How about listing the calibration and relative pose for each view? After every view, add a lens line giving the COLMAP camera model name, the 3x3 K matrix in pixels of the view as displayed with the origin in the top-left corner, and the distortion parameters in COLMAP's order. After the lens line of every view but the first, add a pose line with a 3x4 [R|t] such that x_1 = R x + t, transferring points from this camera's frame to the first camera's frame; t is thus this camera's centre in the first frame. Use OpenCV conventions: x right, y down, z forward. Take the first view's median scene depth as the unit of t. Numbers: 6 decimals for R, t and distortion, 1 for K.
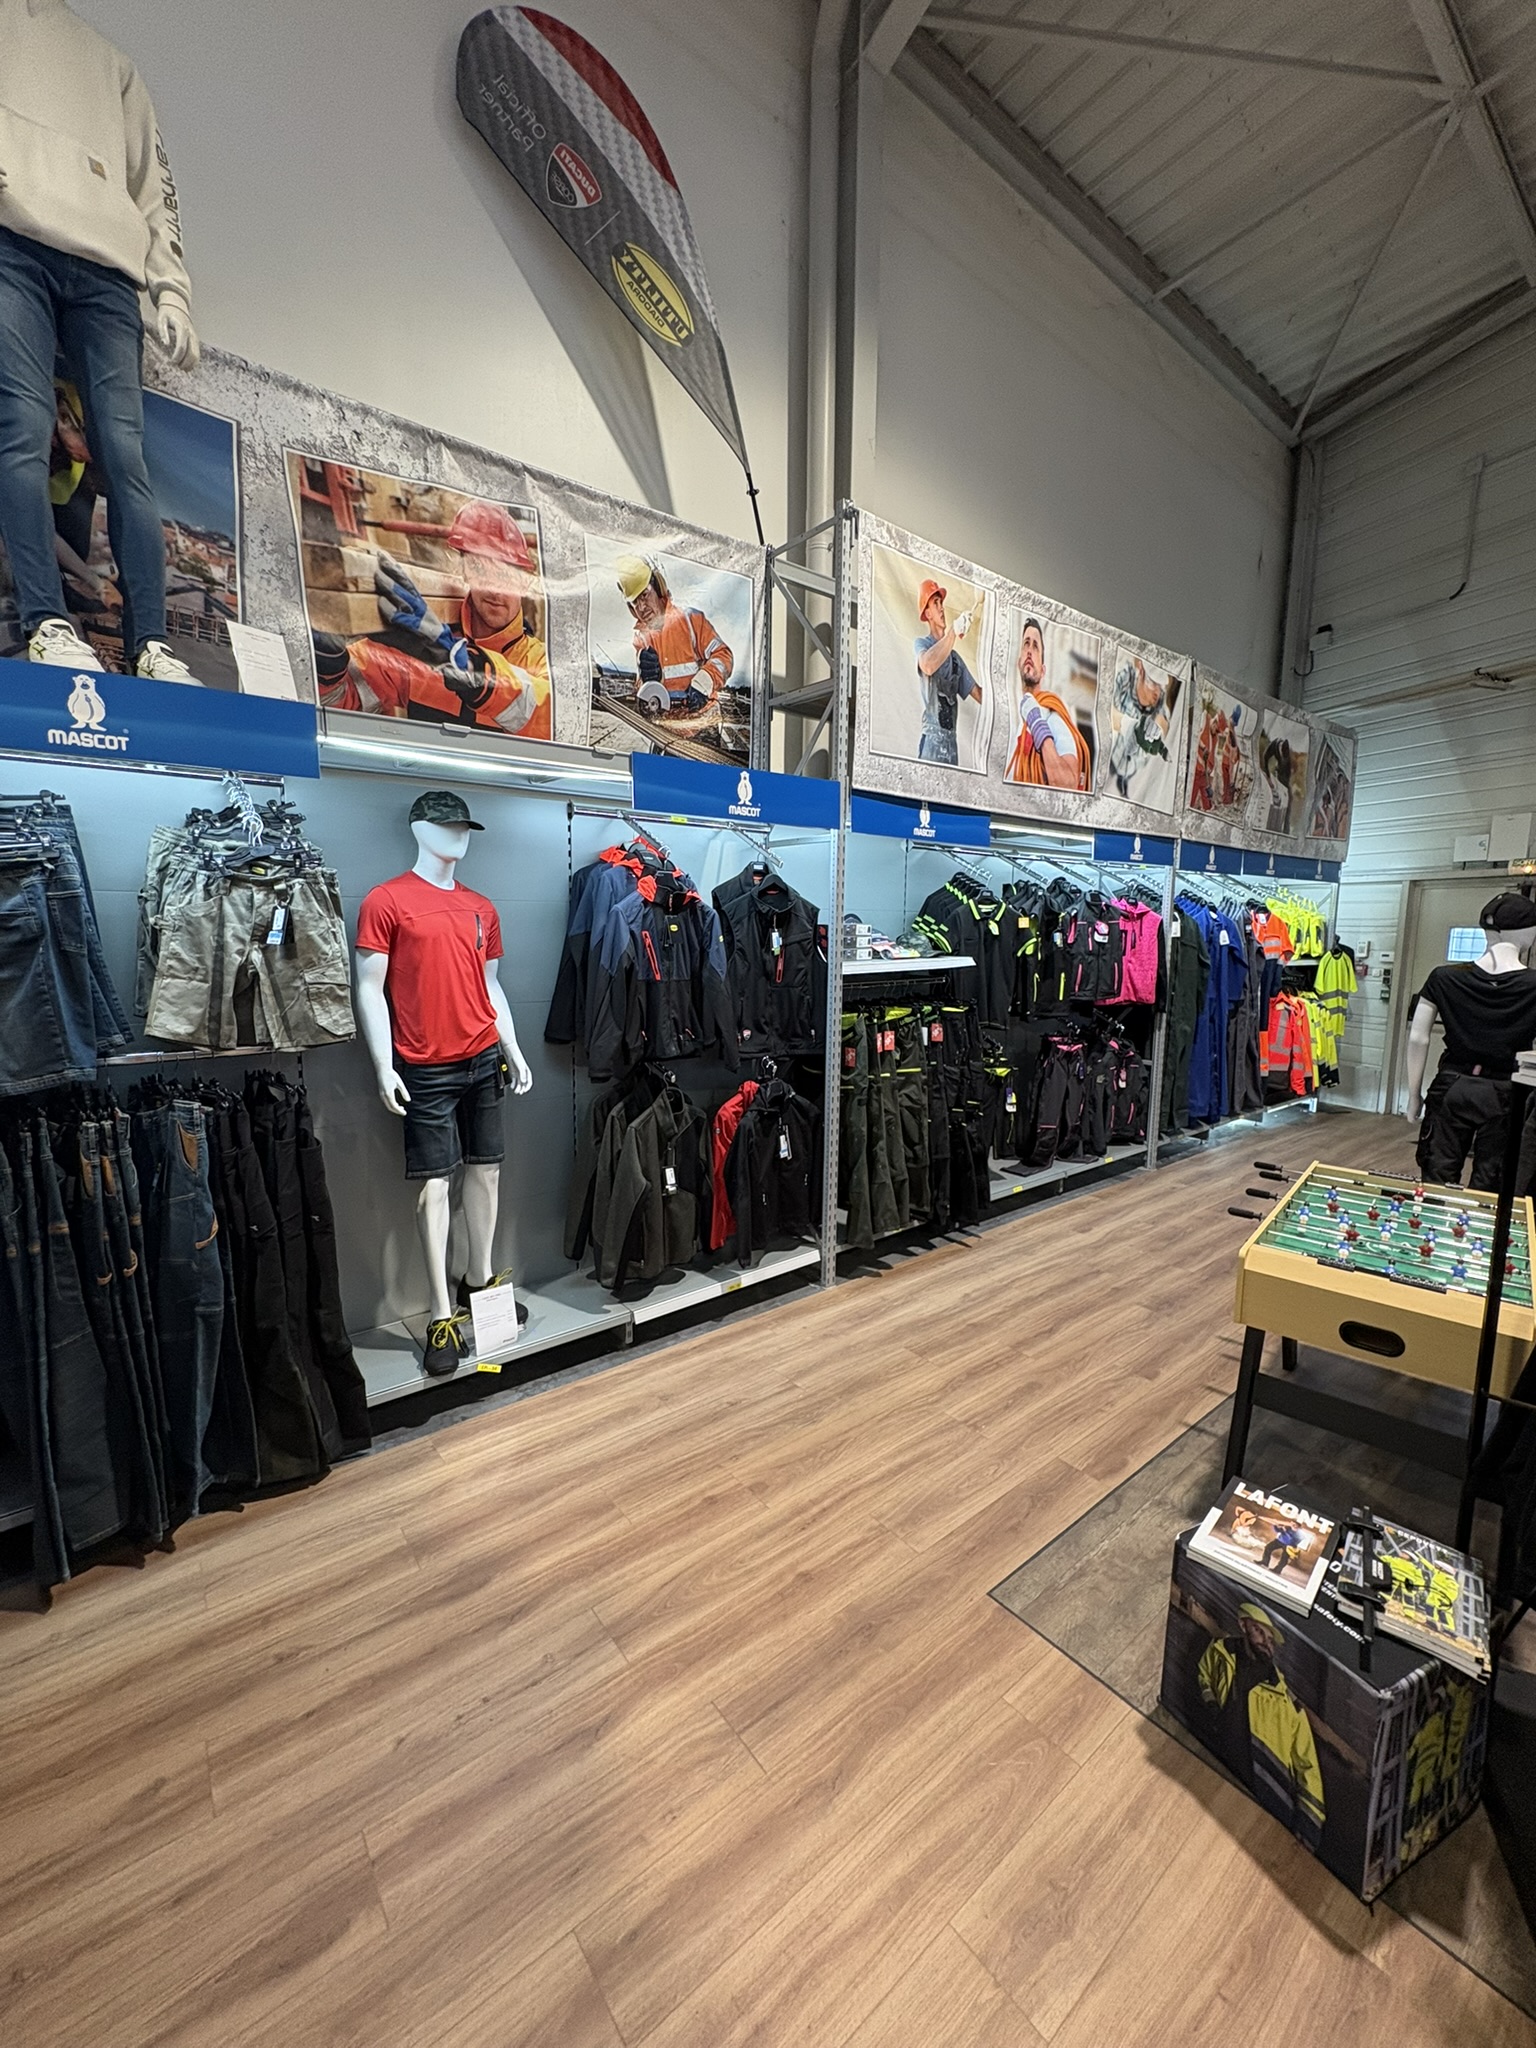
lens RADIAL K [[834.1, 0, 780.6], [0, 834.1, 1021.3], [0, 0, 1]] dist [0.001743, 0.000242]
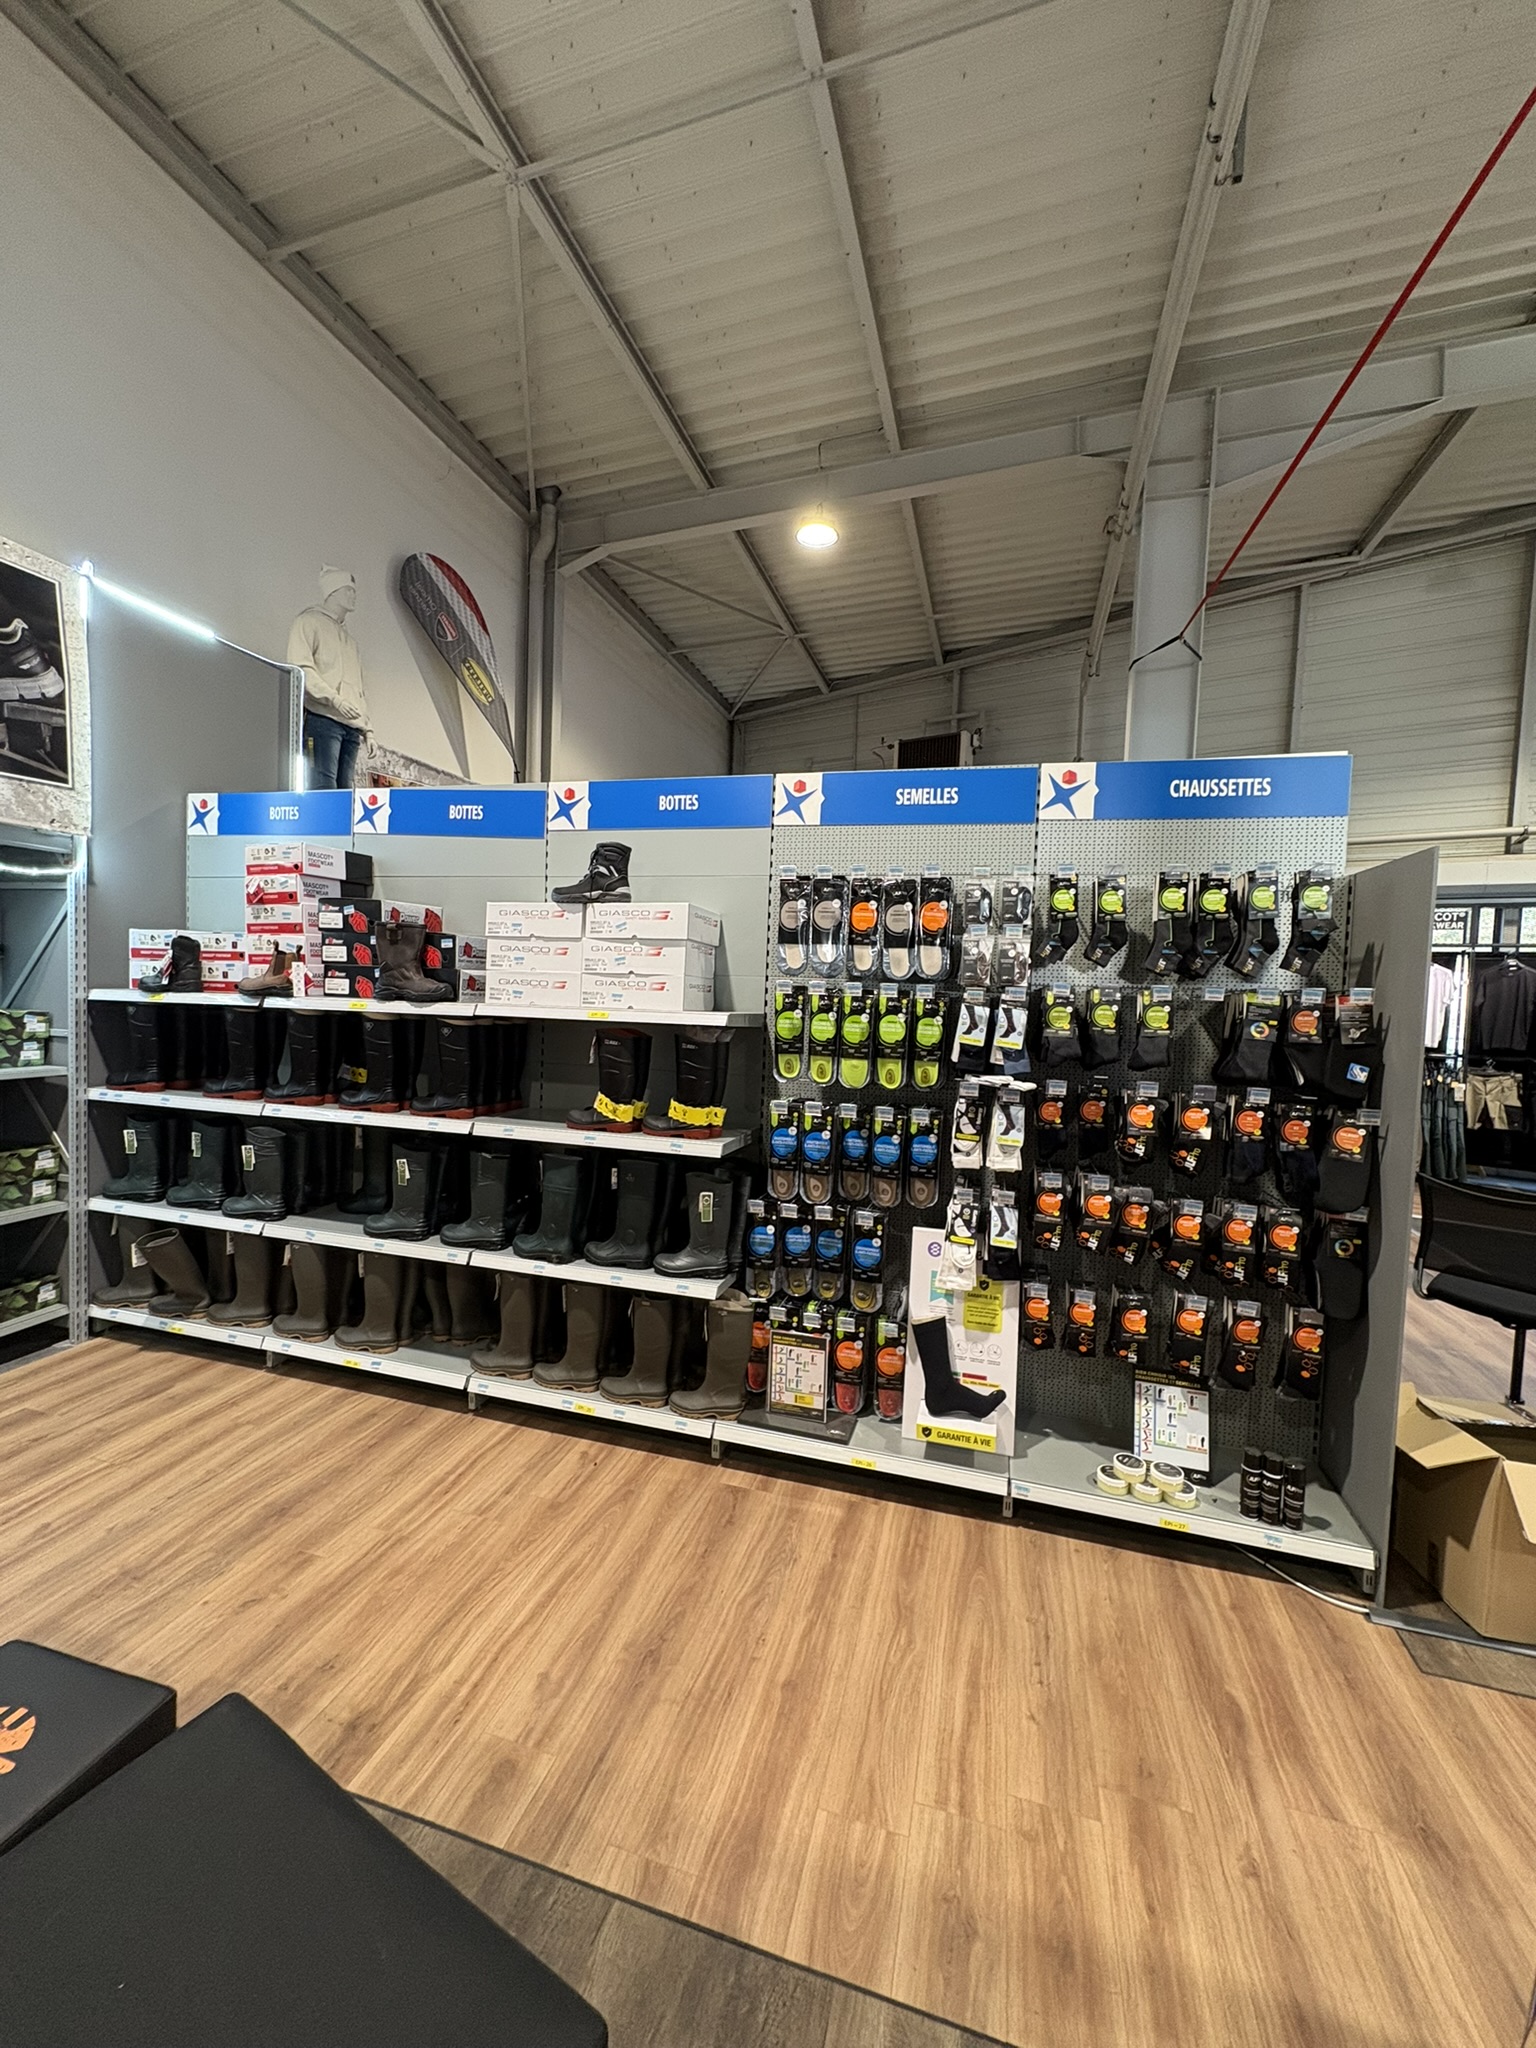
lens RADIAL K [[811.6, 0, 768.2], [0, 811.6, 1025.9], [0, 0, 1]] dist [-0.001621, -0.000172]
pose [[0.826739, -0.006199, 0.562551, -0.662707], [0.035432, 0.998528, -0.041070, 0.094931], [-0.561469, 0.053886, 0.825742, -0.981947]]
